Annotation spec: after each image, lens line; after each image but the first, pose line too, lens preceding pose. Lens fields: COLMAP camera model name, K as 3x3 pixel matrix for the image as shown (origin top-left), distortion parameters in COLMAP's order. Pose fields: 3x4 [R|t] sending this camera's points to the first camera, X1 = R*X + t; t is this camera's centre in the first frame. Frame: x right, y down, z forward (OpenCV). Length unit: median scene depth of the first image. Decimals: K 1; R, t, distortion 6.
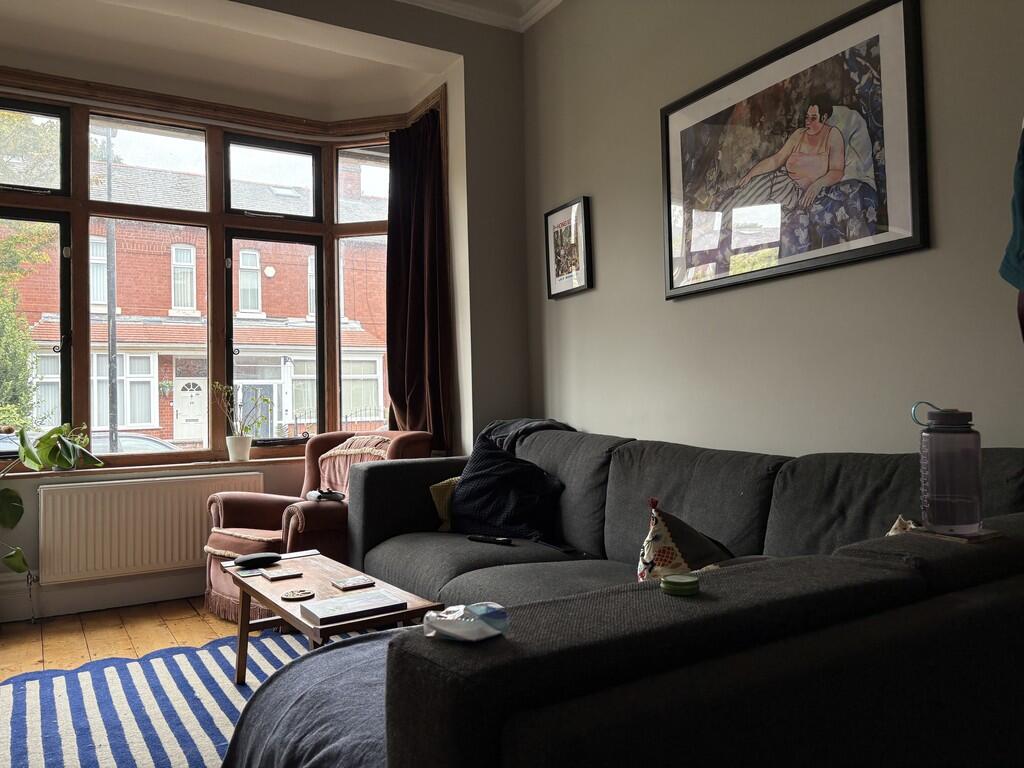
lens RADIAL K [[773.0, 0, 519.7], [0, 773.0, 382.0], [0, 0, 1]] dist [0.058006, -0.061965]
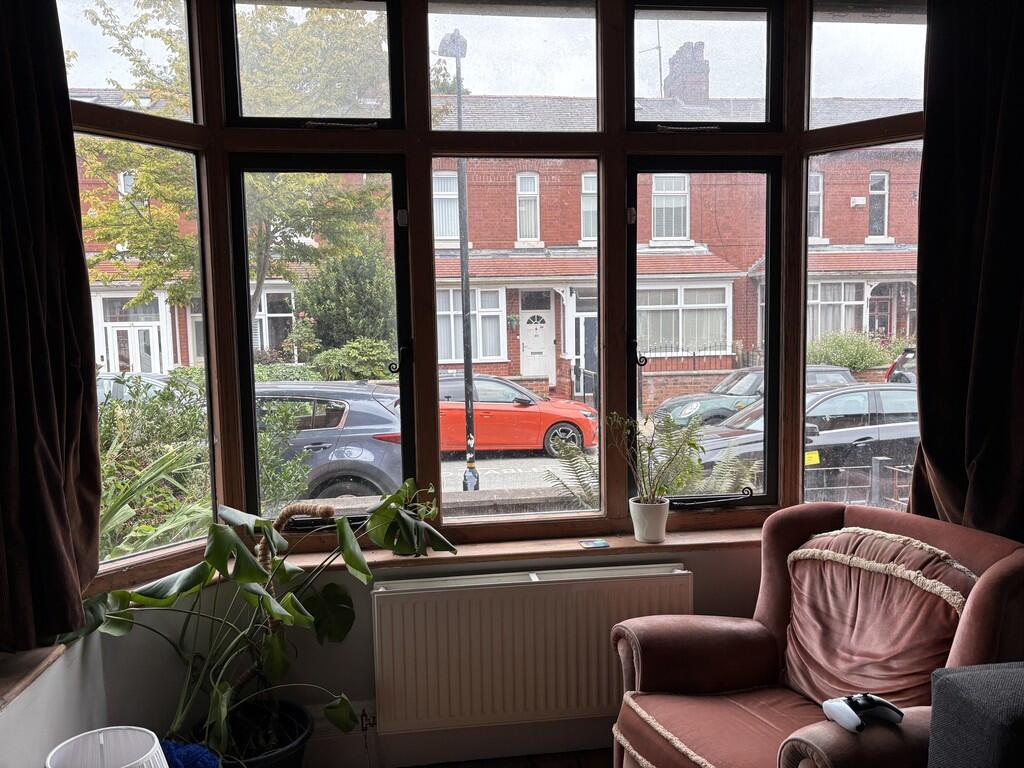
lens RADIAL K [[773.0, 0, 519.7], [0, 773.0, 382.0], [0, 0, 1]] dist [0.058006, -0.061965]
pose [[0.916463, 0.031552, -0.398873, -0.197852], [0.011844, 0.994310, 0.105865, -0.084252], [0.399943, -0.101746, 0.910875, 0.380411]]
